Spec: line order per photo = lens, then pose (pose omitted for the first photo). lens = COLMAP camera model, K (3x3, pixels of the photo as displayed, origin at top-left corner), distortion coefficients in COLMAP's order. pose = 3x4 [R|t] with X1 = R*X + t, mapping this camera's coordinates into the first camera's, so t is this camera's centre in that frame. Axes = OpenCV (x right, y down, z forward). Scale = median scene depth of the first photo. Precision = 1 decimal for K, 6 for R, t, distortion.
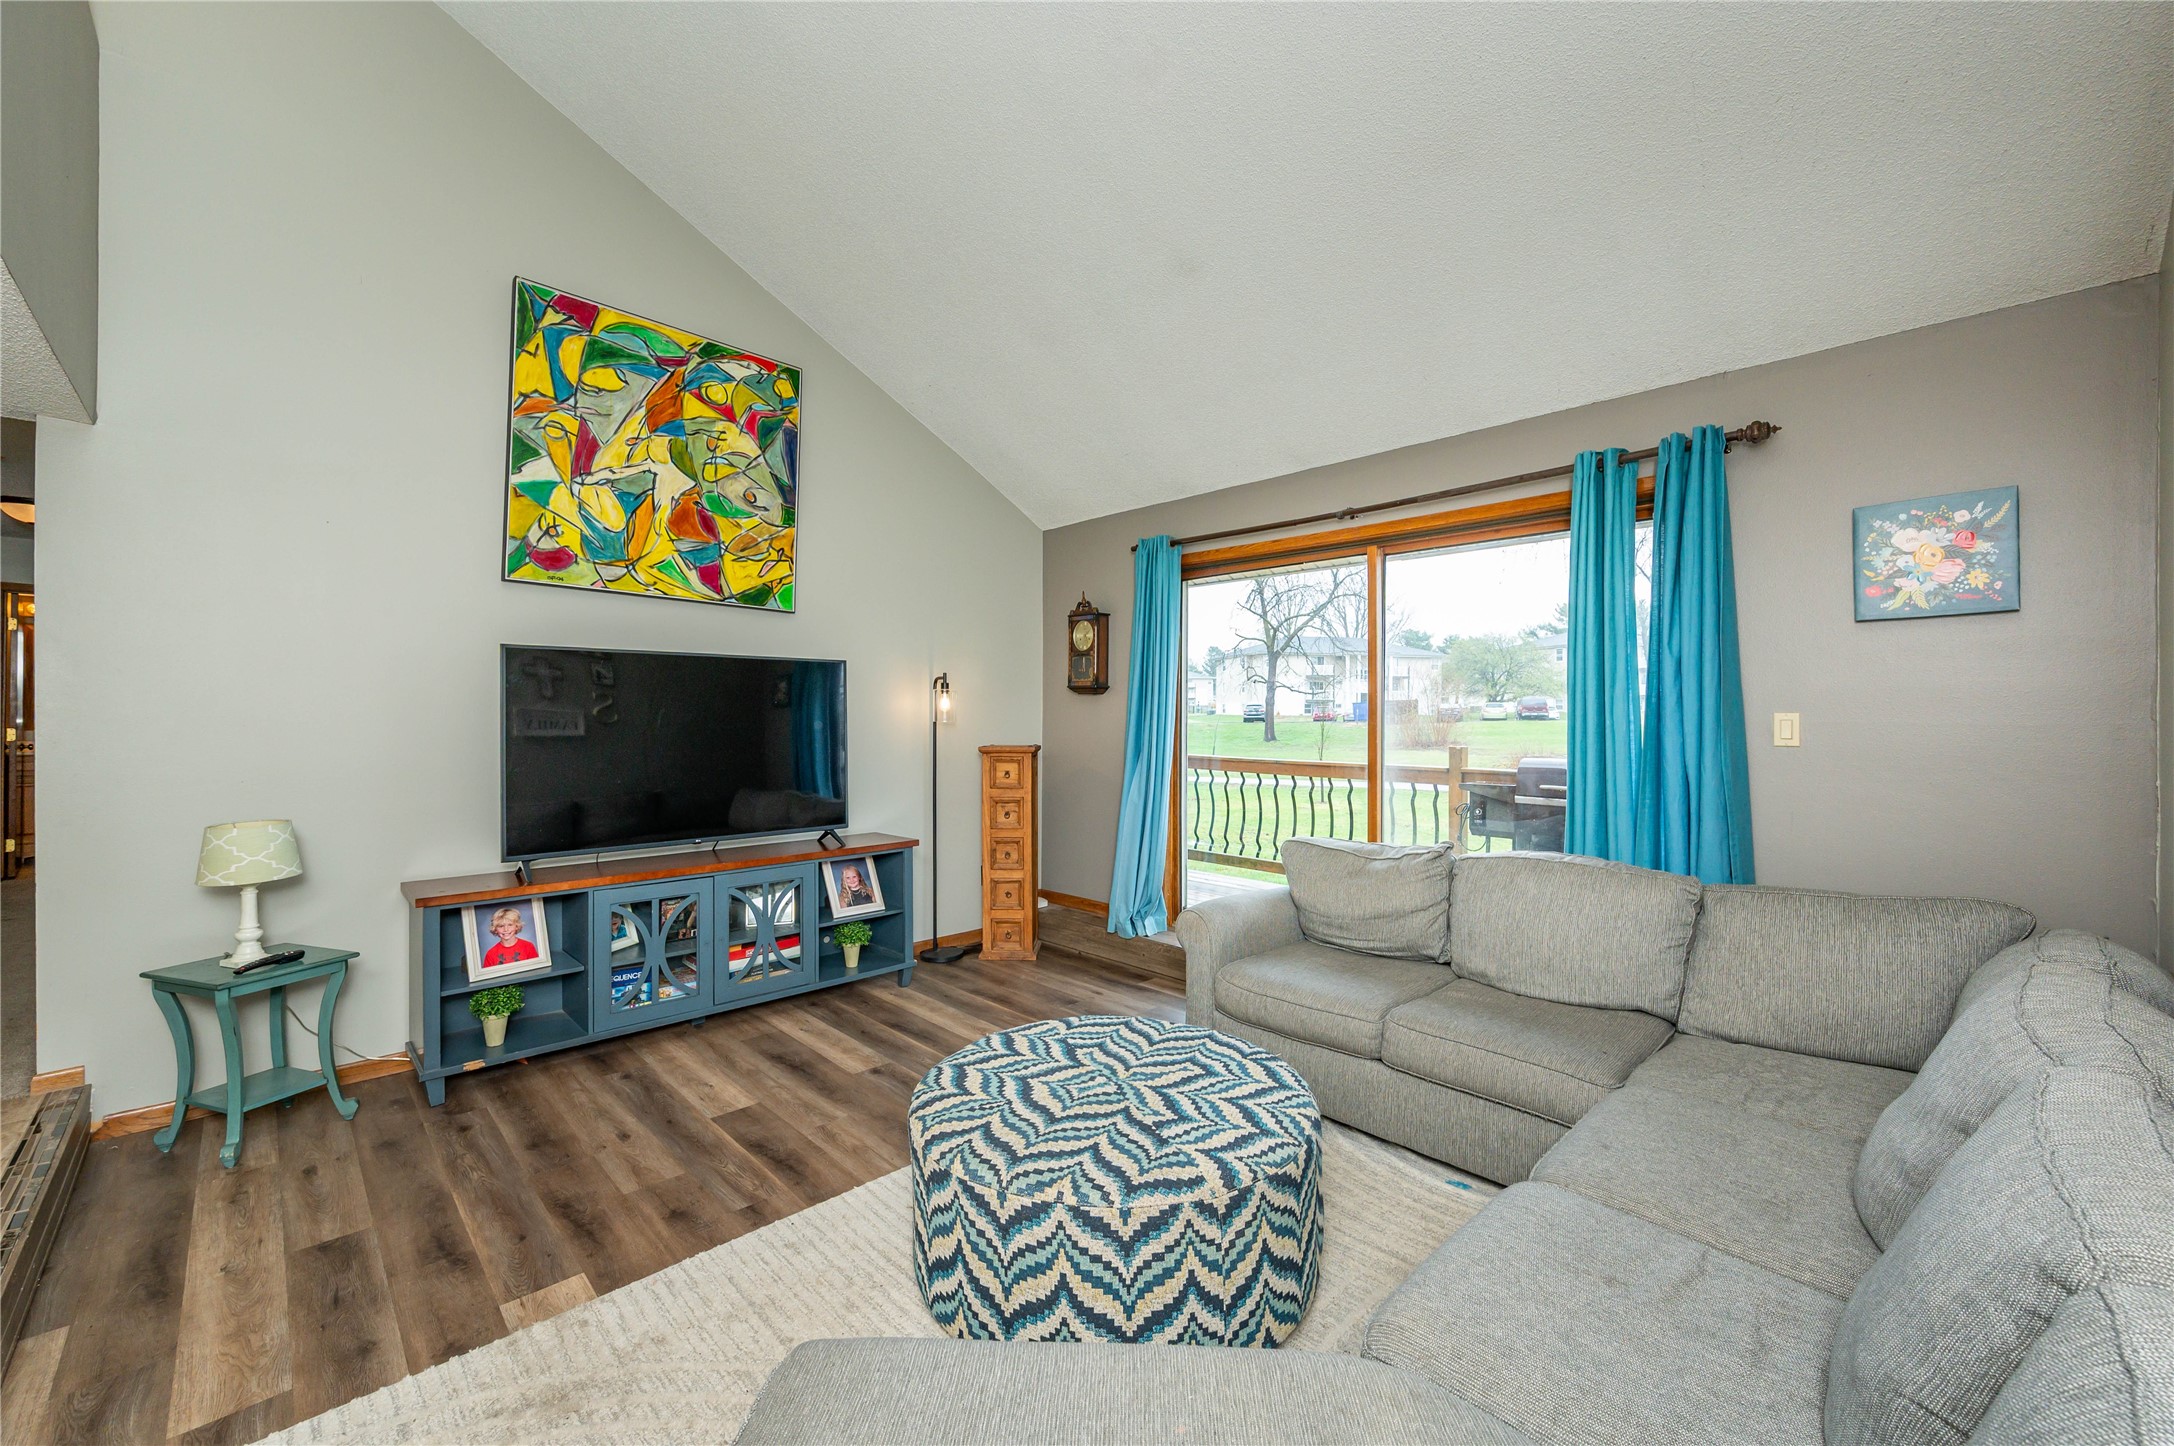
lens RADIAL K [[862.2, 0, 1092.4], [0, 862.2, 716.9], [0, 0, 1]] dist [-0.000925, 0.000186]
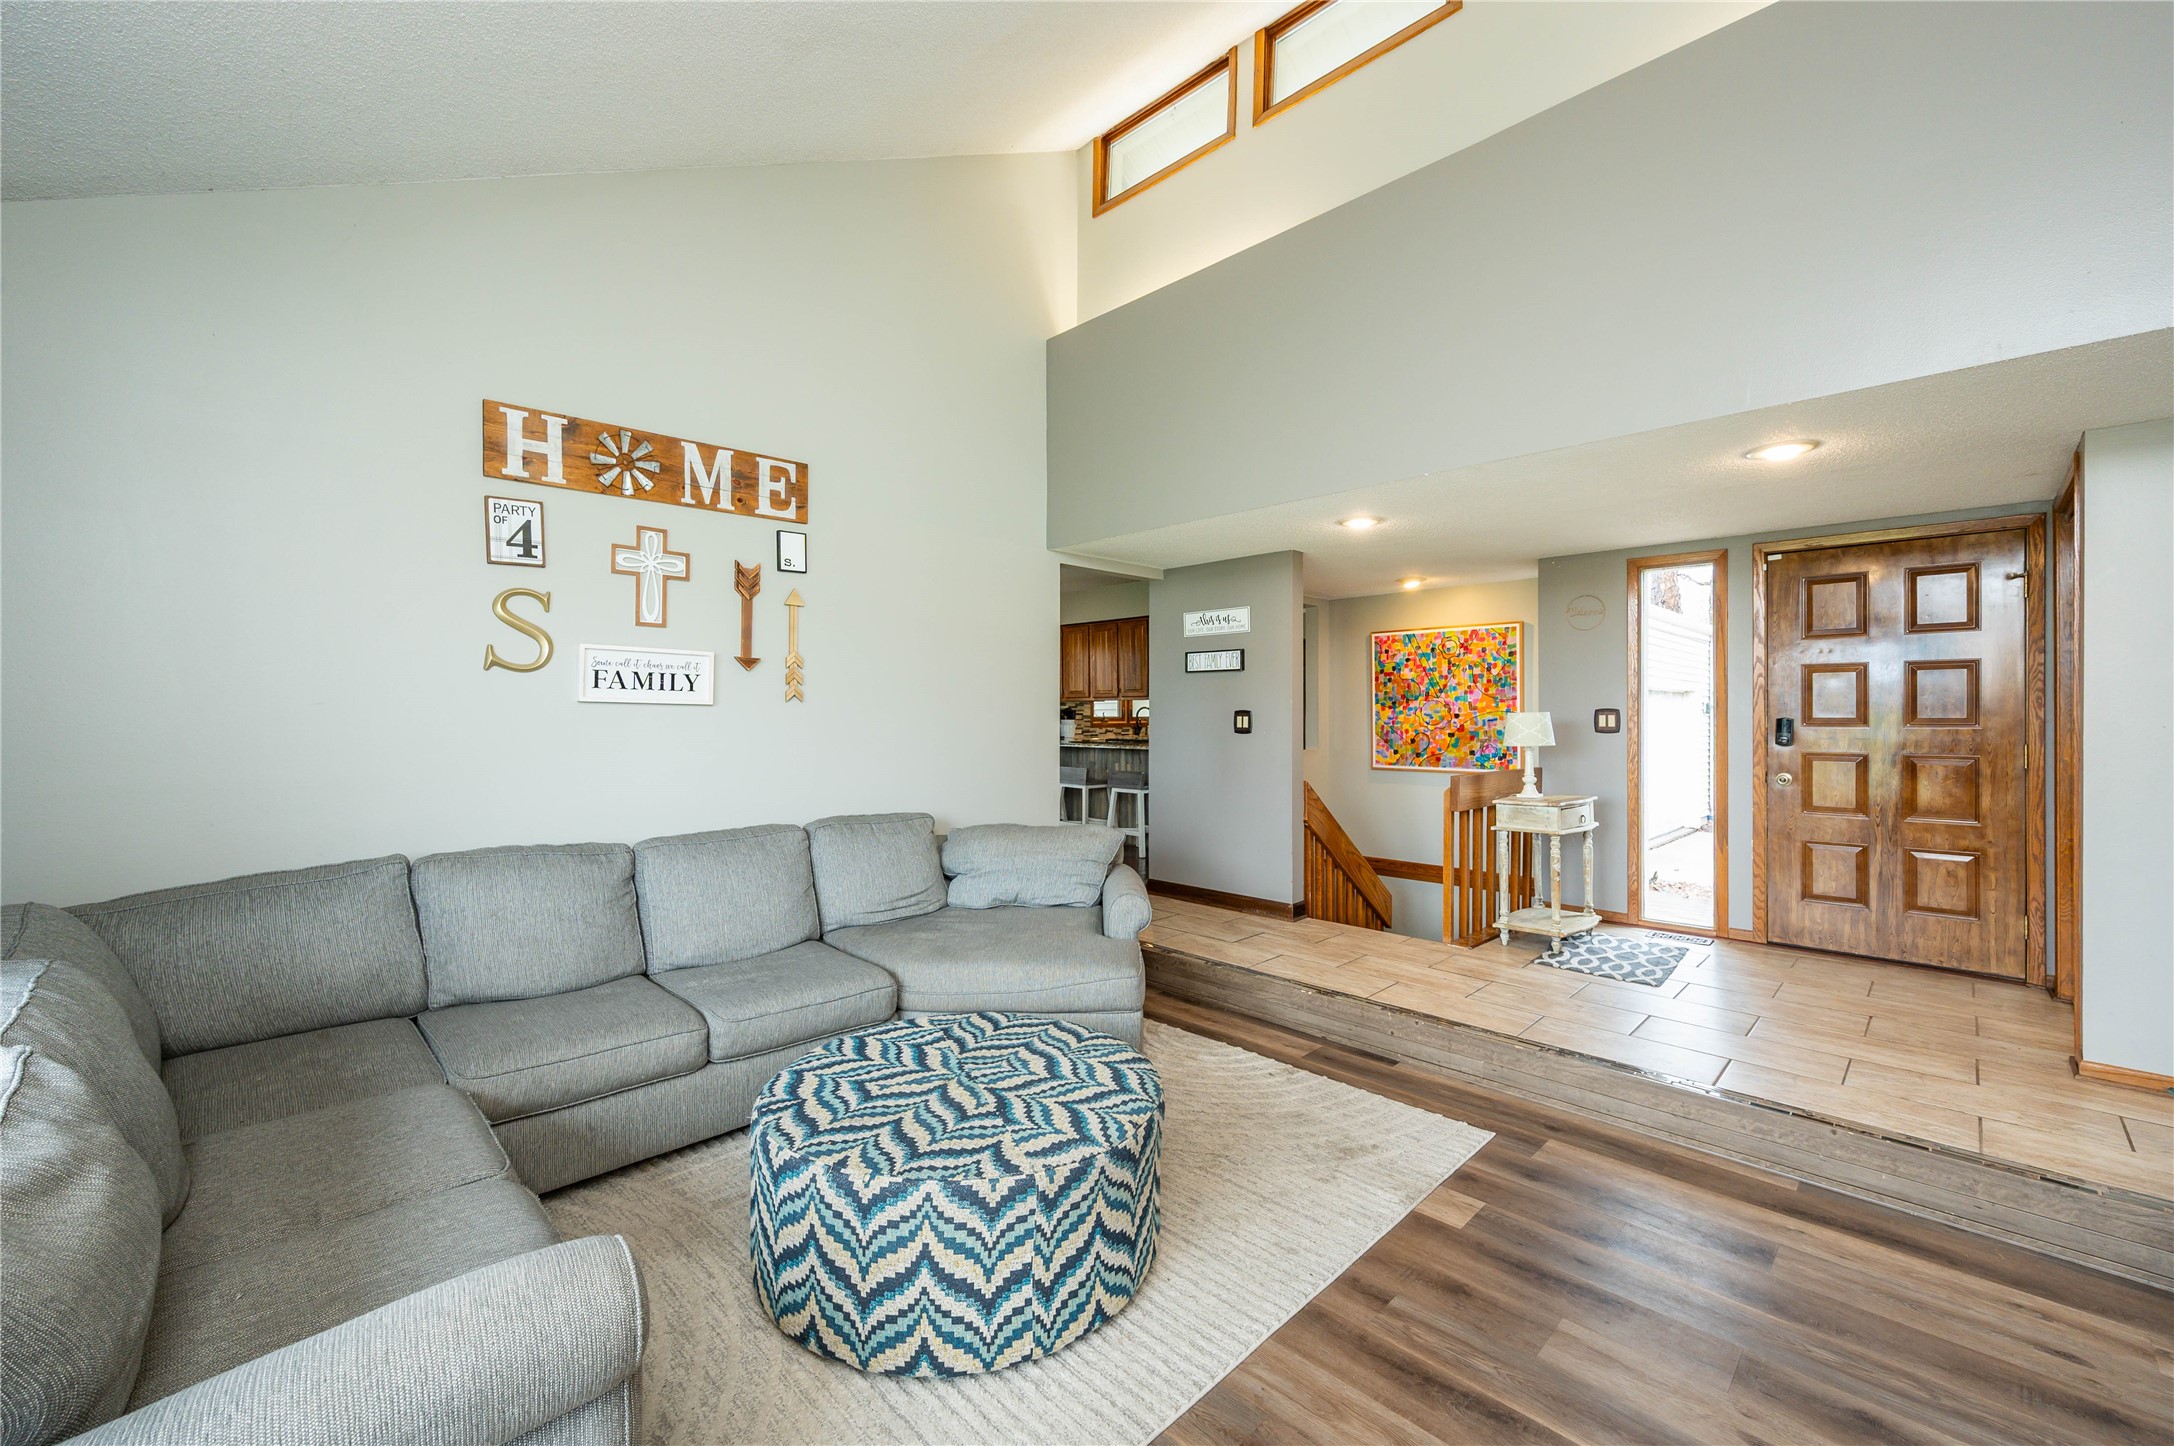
lens RADIAL K [[863.7, 0, 1087.0], [0, 863.7, 723.0], [0, 0, 1]] dist [-0.001564, 0.000127]
pose [[-0.999981, -0.005686, -0.002306, -0.070633], [-0.005720, 0.999875, 0.014757, -0.001832], [0.002222, 0.014770, -0.999888, 1.241496]]
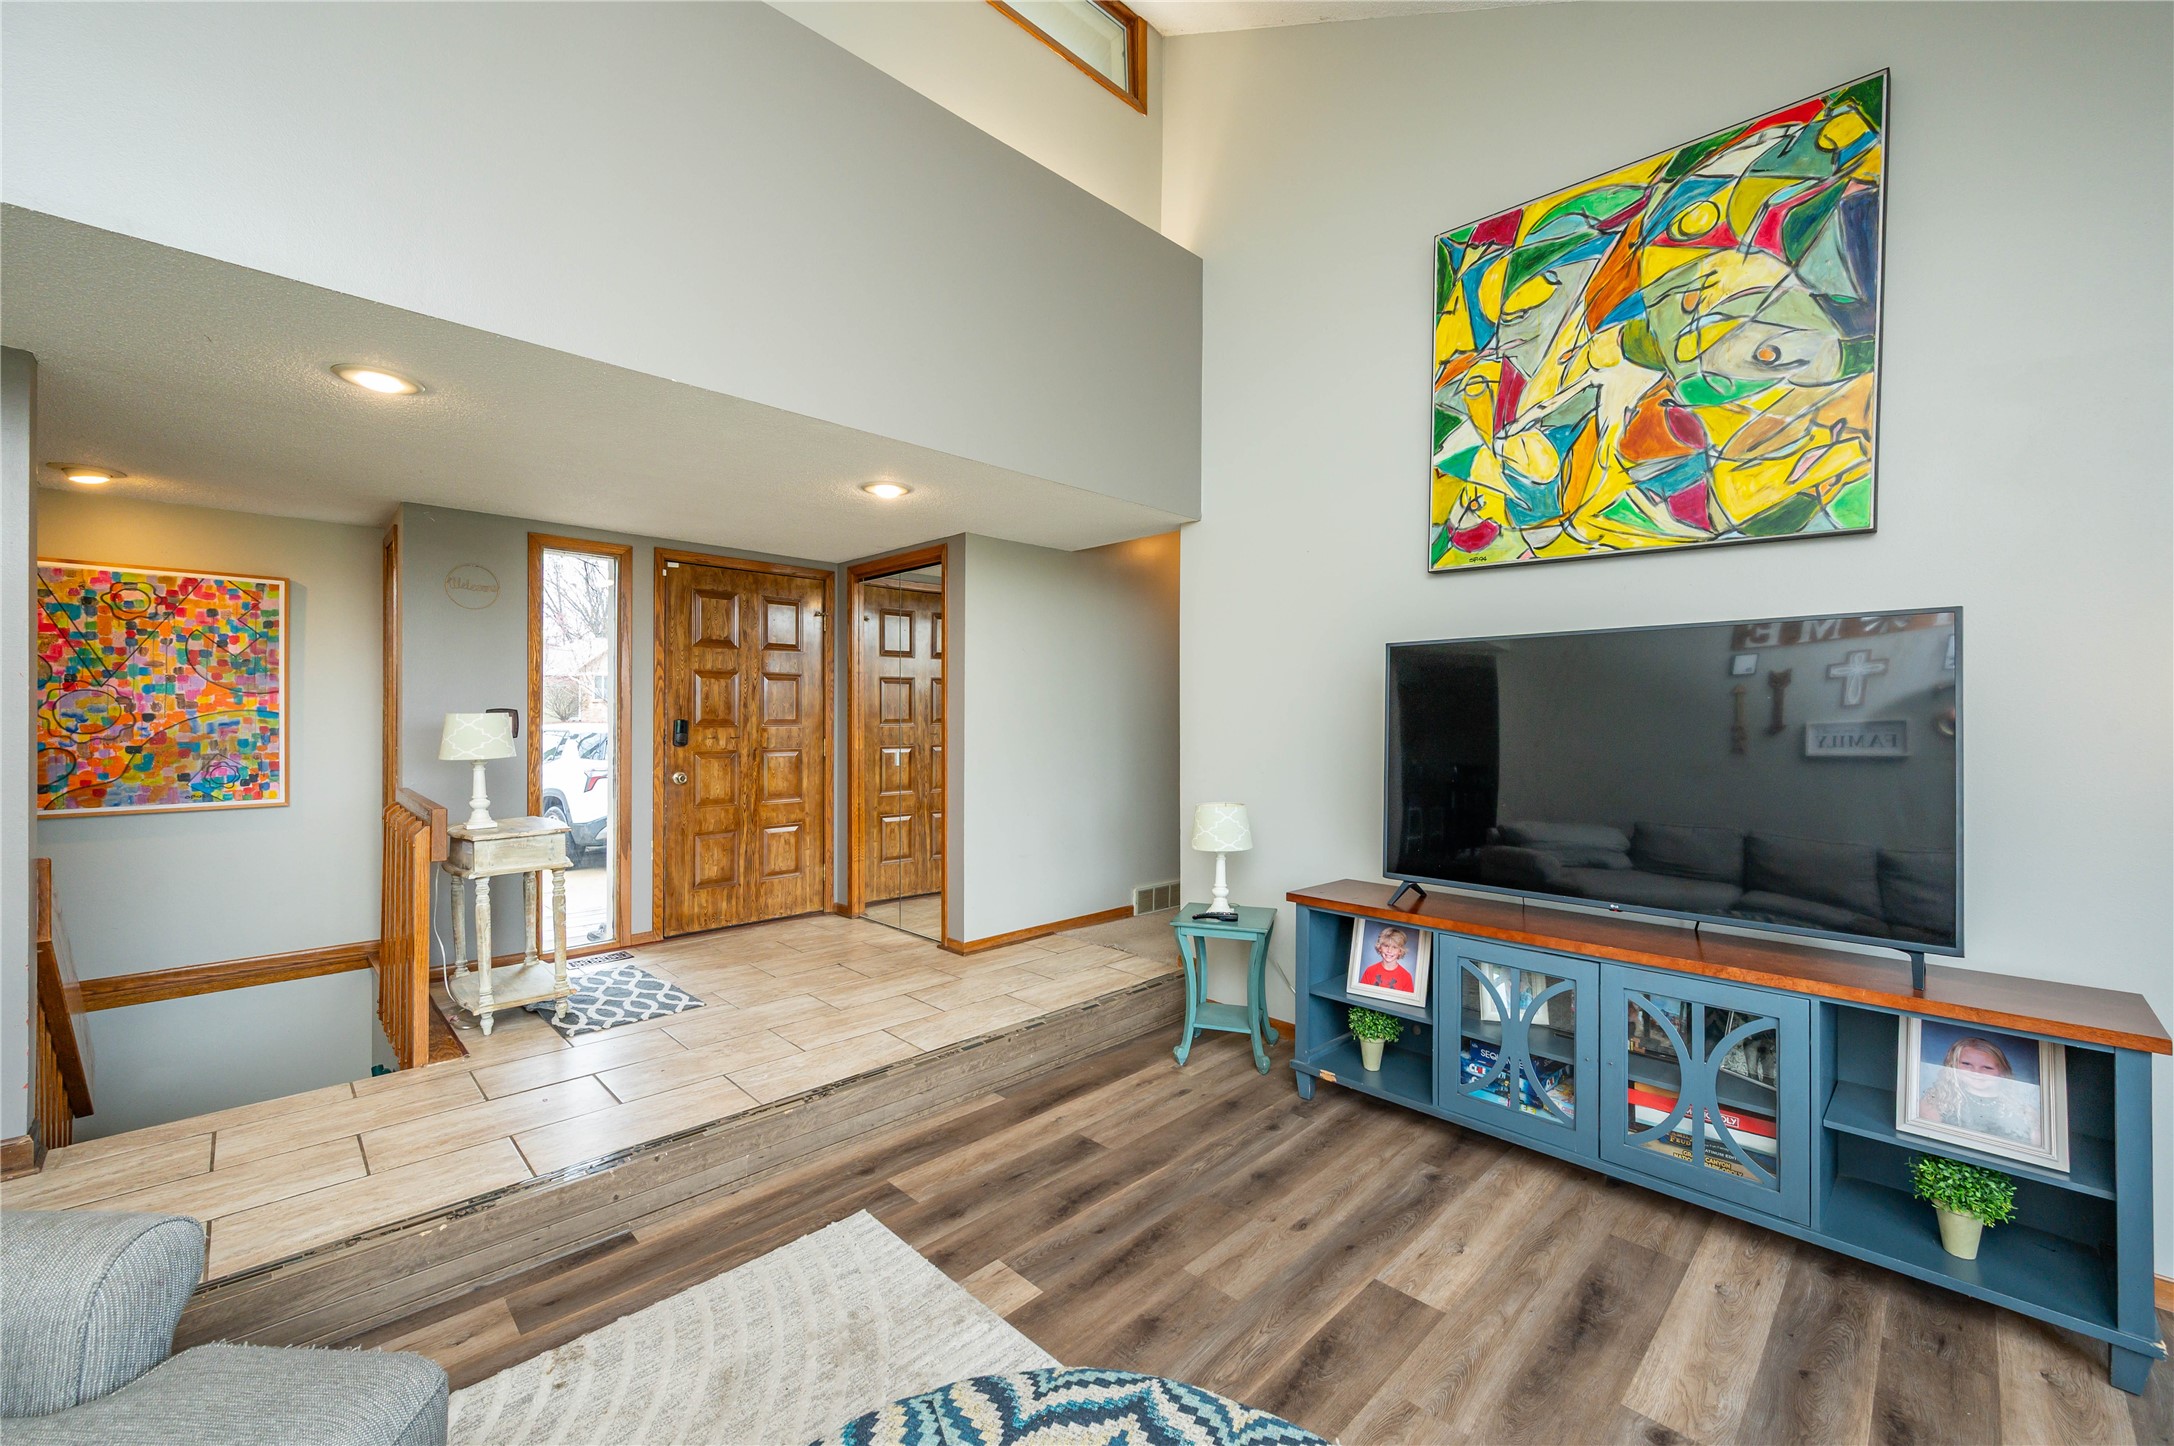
lens RADIAL K [[862.2, 0, 1092.4], [0, 862.2, 716.9], [0, 0, 1]] dist [-0.000925, 0.000186]
pose [[0.008848, -0.006259, -0.999941, 0.227824], [-0.007292, 0.999953, -0.006323, 0.003041], [0.999934, 0.007348, 0.008802, 0.623733]]
